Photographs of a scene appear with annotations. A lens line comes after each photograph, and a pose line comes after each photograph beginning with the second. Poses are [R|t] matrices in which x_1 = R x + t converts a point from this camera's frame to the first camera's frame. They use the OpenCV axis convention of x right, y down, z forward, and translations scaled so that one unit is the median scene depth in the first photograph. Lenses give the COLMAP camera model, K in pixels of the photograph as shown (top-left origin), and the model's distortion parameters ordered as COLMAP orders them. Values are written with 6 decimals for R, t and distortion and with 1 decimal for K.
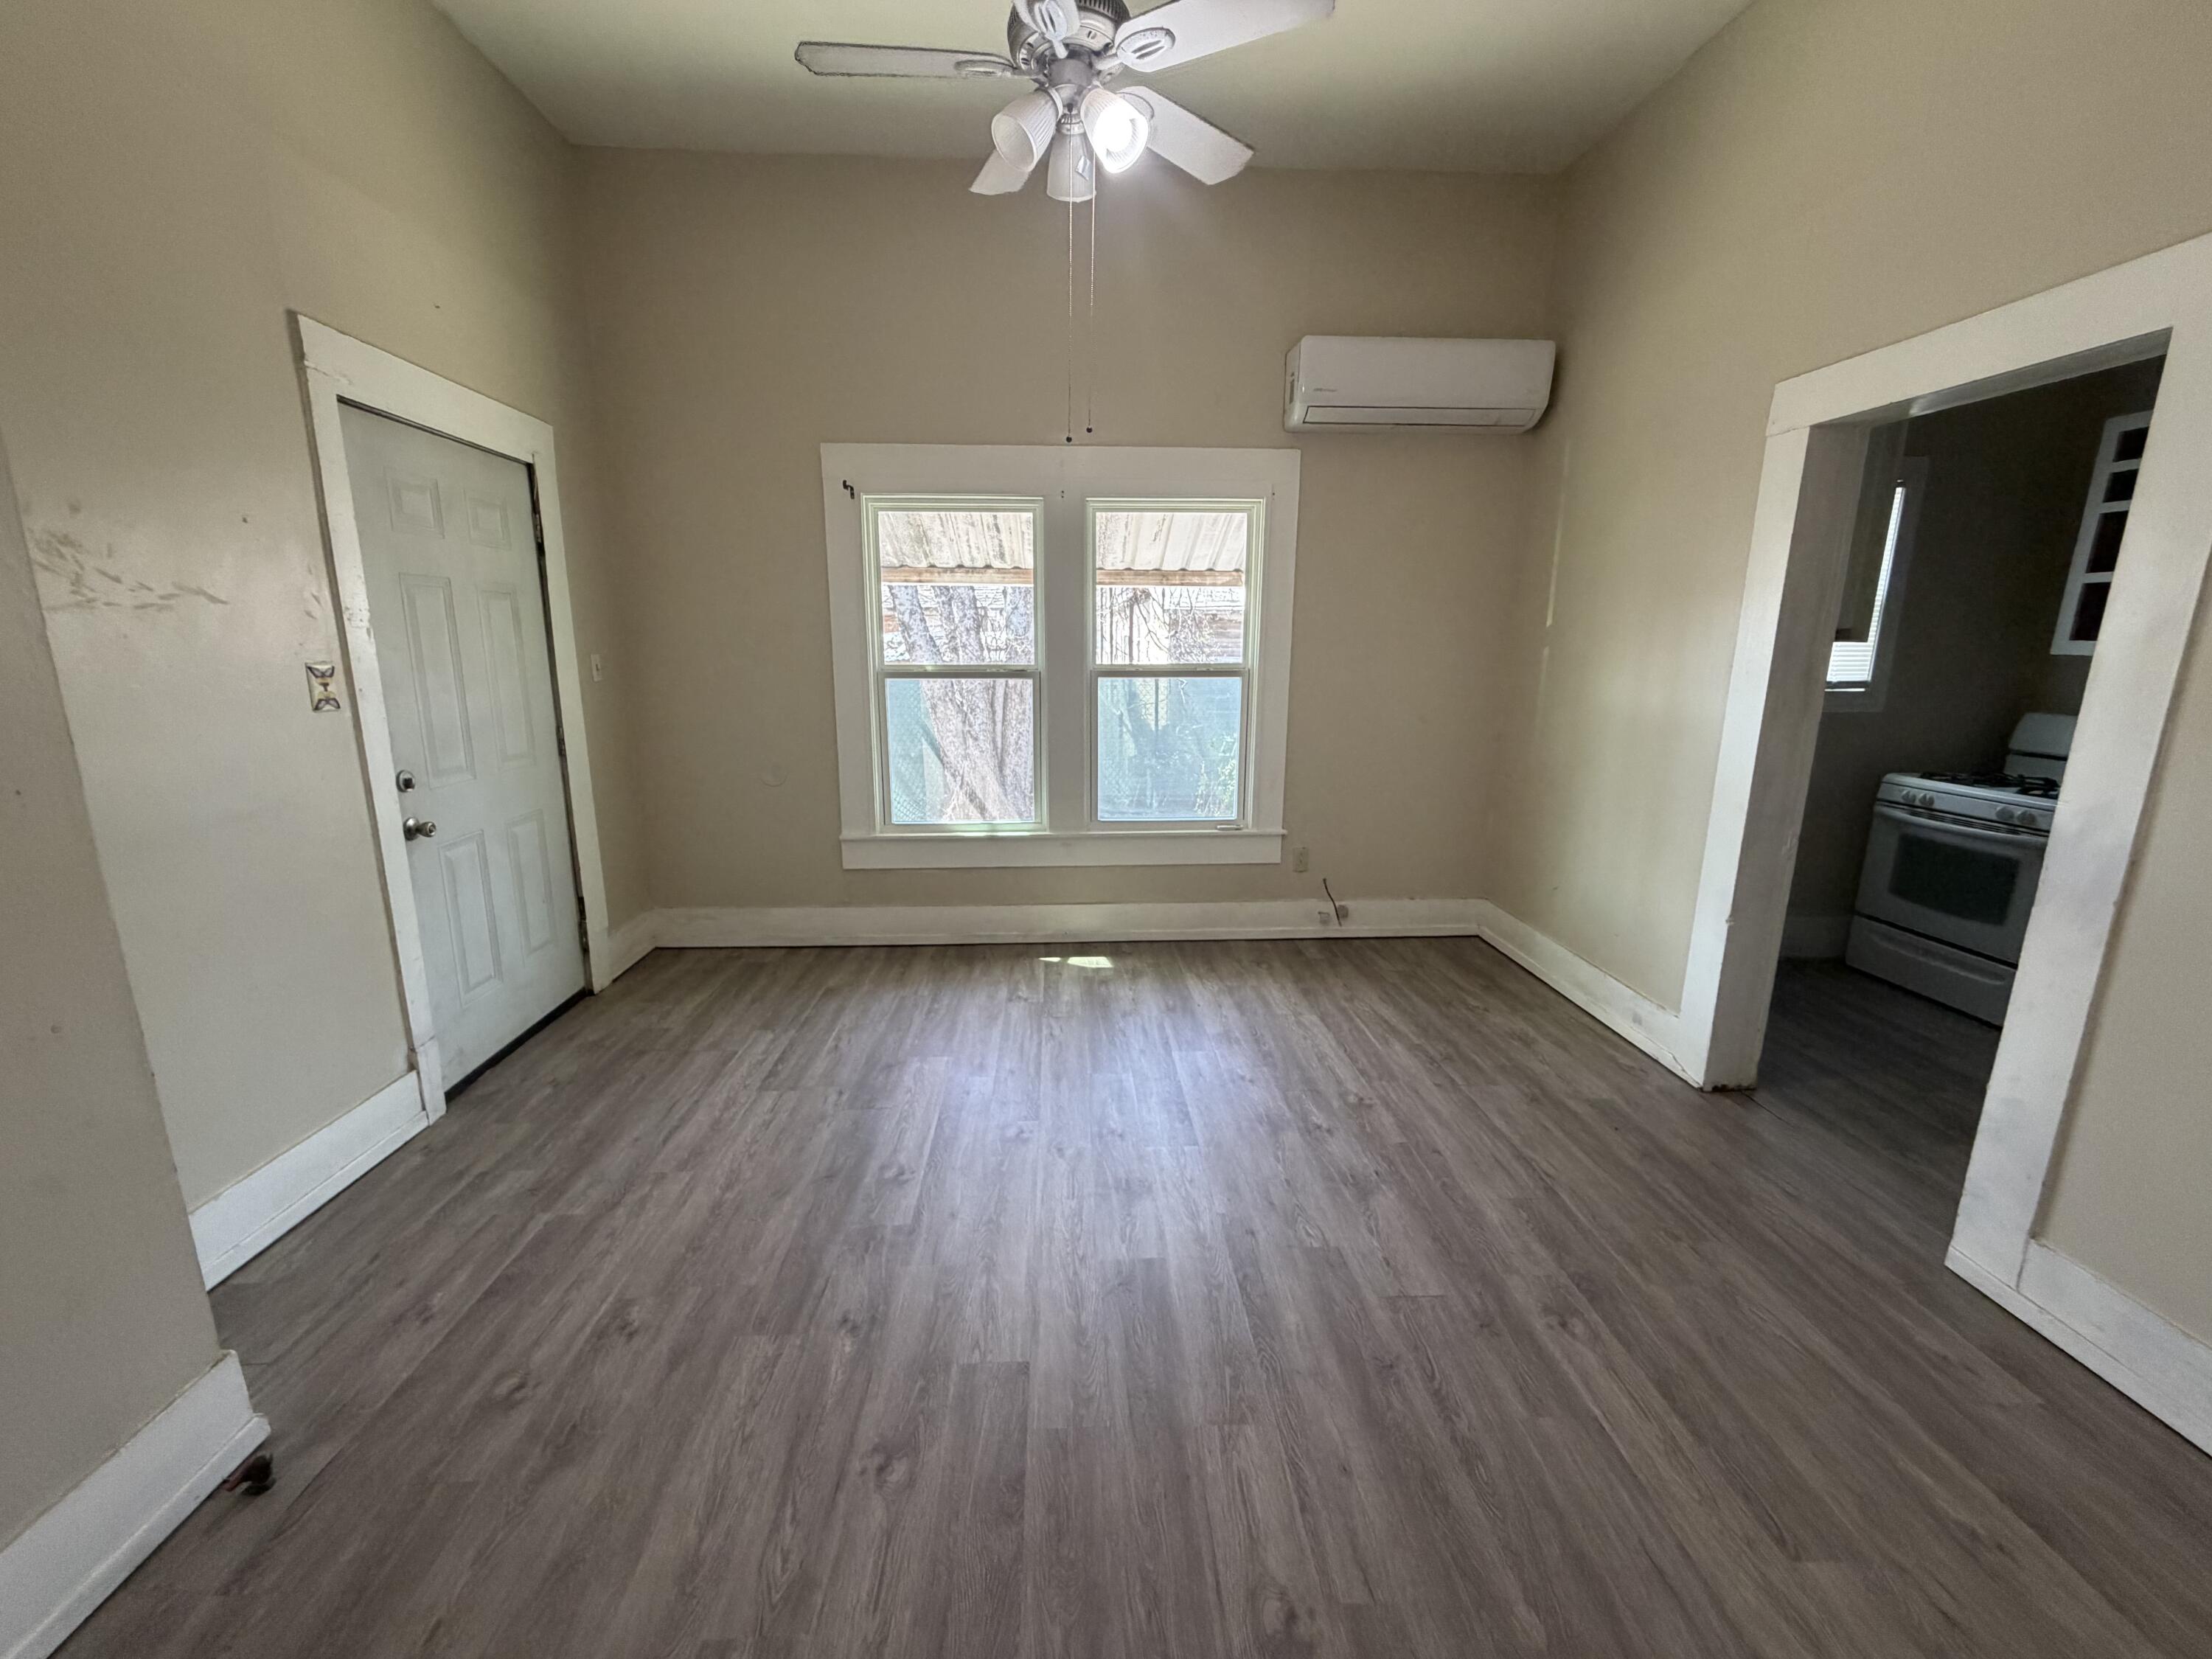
lens RADIAL K [[889.3, 0, 1095.4], [0, 889.3, 825.0], [0, 0, 1]] dist [0.004492, 0.000518]
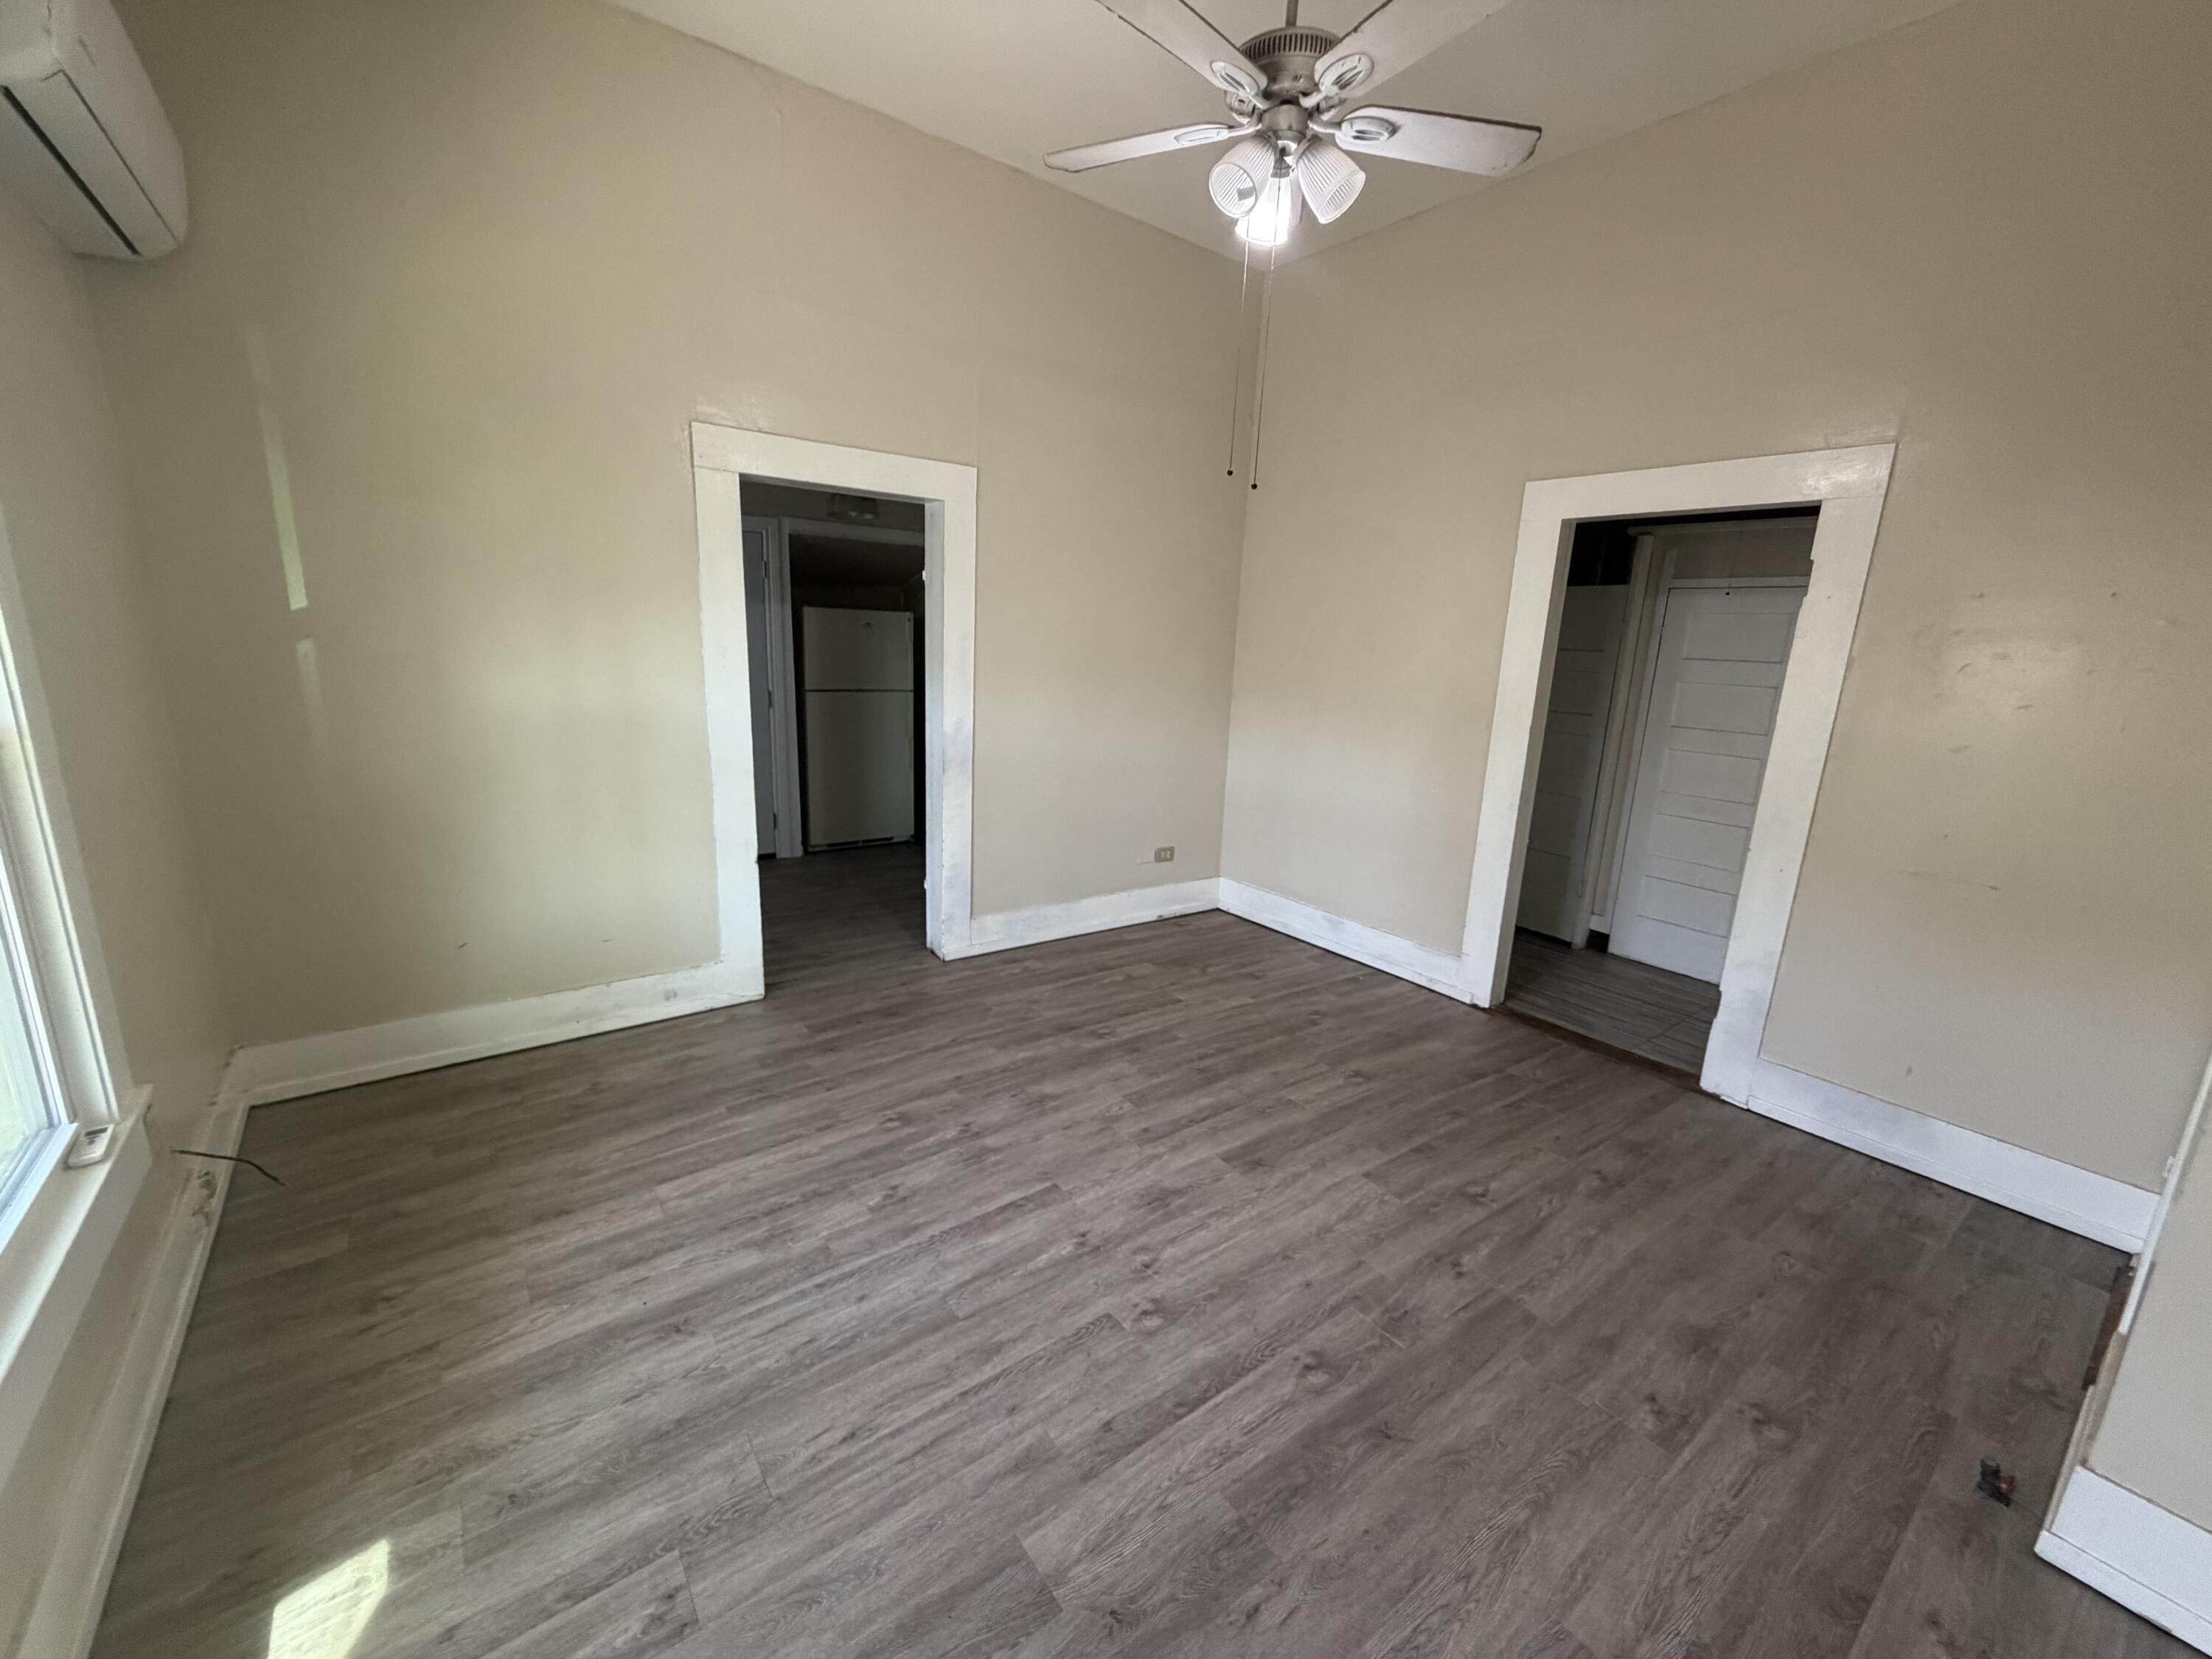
lens RADIAL K [[889.3, 0, 1093.1], [0, 889.3, 836.4], [0, 0, 1]] dist [0.004492, 0.000518]
pose [[-0.559619, -0.220770, 0.798804, -0.679212], [0.127179, 0.929572, 0.346008, -0.369632], [-0.818934, 0.295224, -0.492129, 1.491514]]
